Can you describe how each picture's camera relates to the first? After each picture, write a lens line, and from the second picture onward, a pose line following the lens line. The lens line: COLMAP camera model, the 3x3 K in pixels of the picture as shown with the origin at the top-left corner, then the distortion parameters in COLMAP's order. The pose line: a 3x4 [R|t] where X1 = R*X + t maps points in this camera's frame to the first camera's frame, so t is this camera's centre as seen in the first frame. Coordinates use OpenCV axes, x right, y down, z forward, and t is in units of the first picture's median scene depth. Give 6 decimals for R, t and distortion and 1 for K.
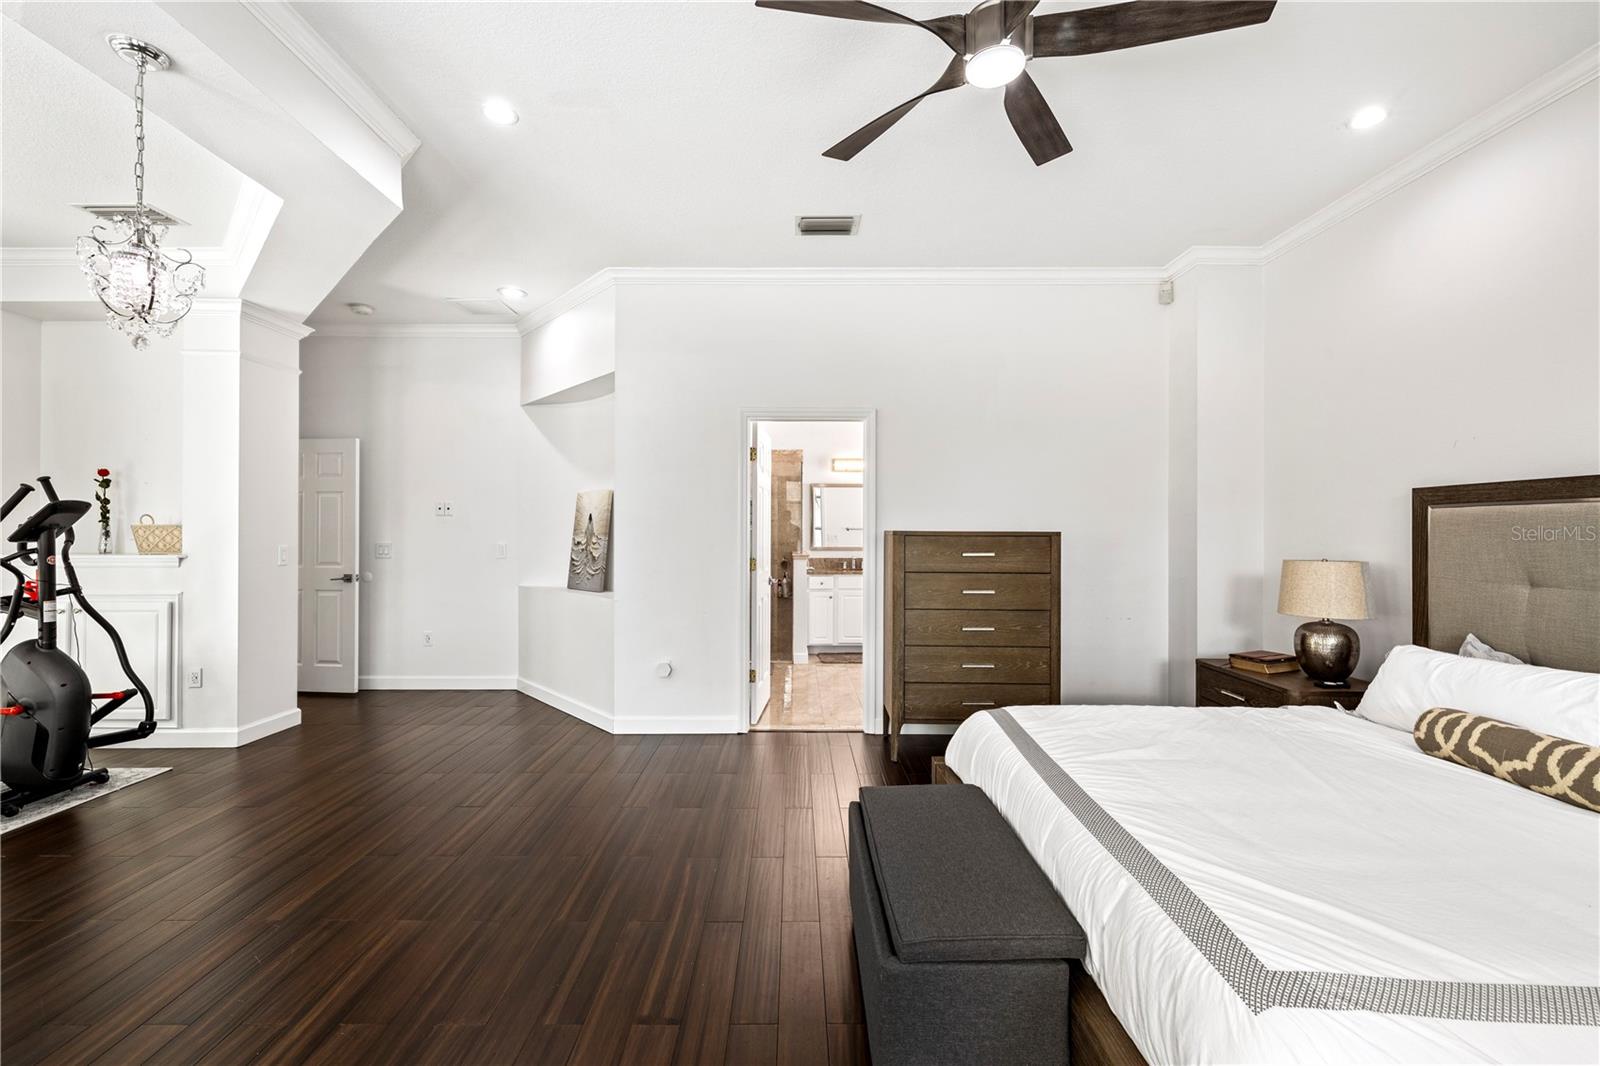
lens RADIAL K [[661.1, 0, 793.8], [0, 661.1, 528.8], [0, 0, 1]] dist [-0.000206, -0.000120]
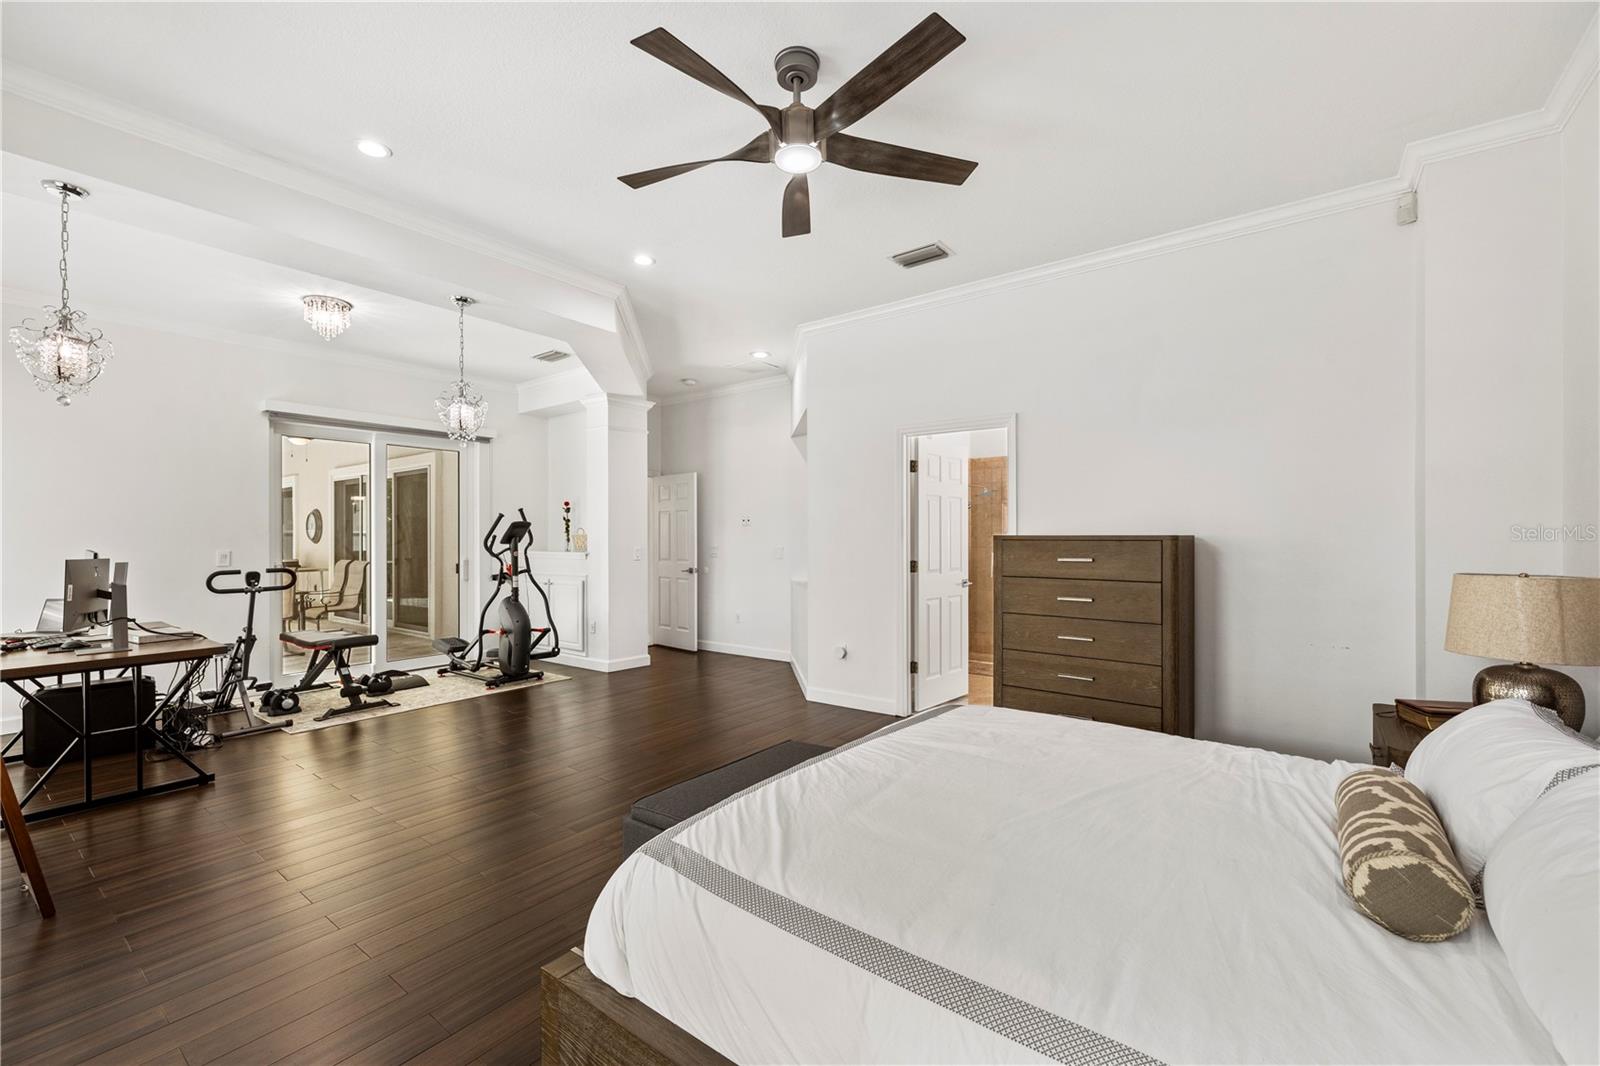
lens RADIAL K [[658.0, 0, 796.9], [0, 658.0, 538.5], [0, 0, 1]] dist [-0.000442, -0.000099]
pose [[0.795806, -0.002843, -0.605545, 0.532995], [0.006800, 0.999968, 0.004241, 0.001691], [0.605514, -0.007493, 0.795800, 0.008519]]
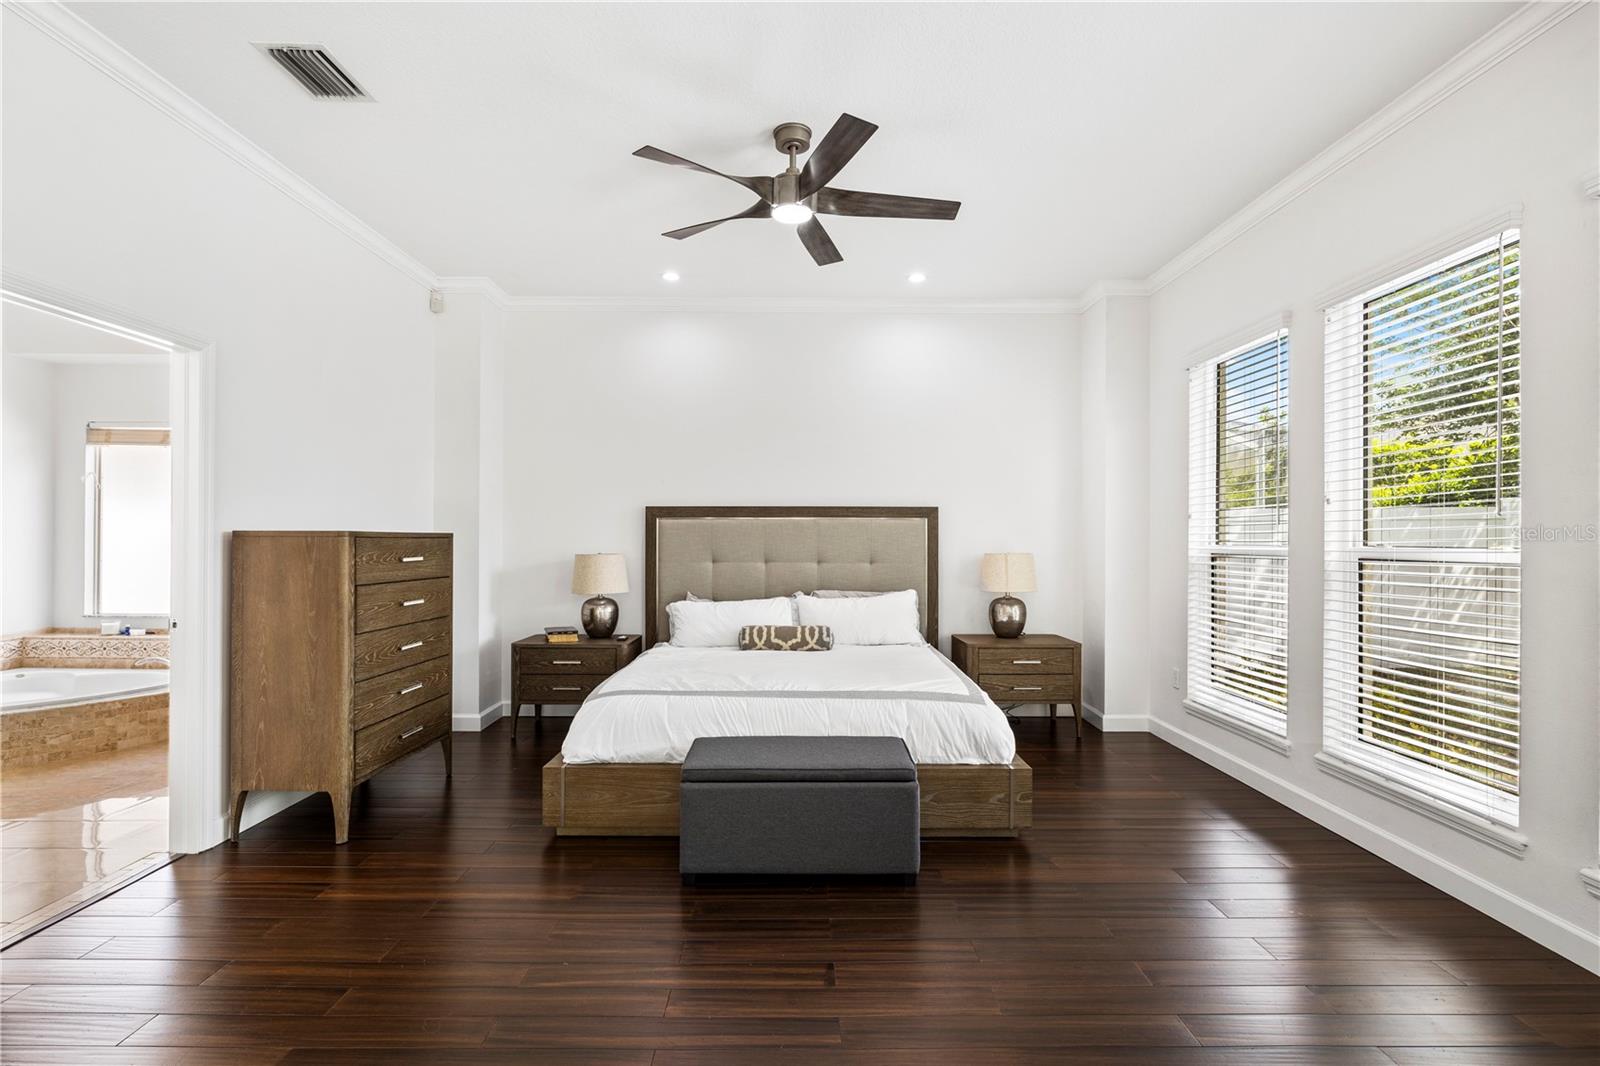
lens RADIAL K [[749.2, 0, 800.0], [0, 749.2, 533.0], [0, 0, 1]] dist [0.000497, 0.000120]
pose [[-0.010469, 0.002320, 0.999943, -0.695827], [-0.009223, 0.999955, -0.002416, 0.003247], [-0.999903, -0.009248, -0.010447, 0.509081]]
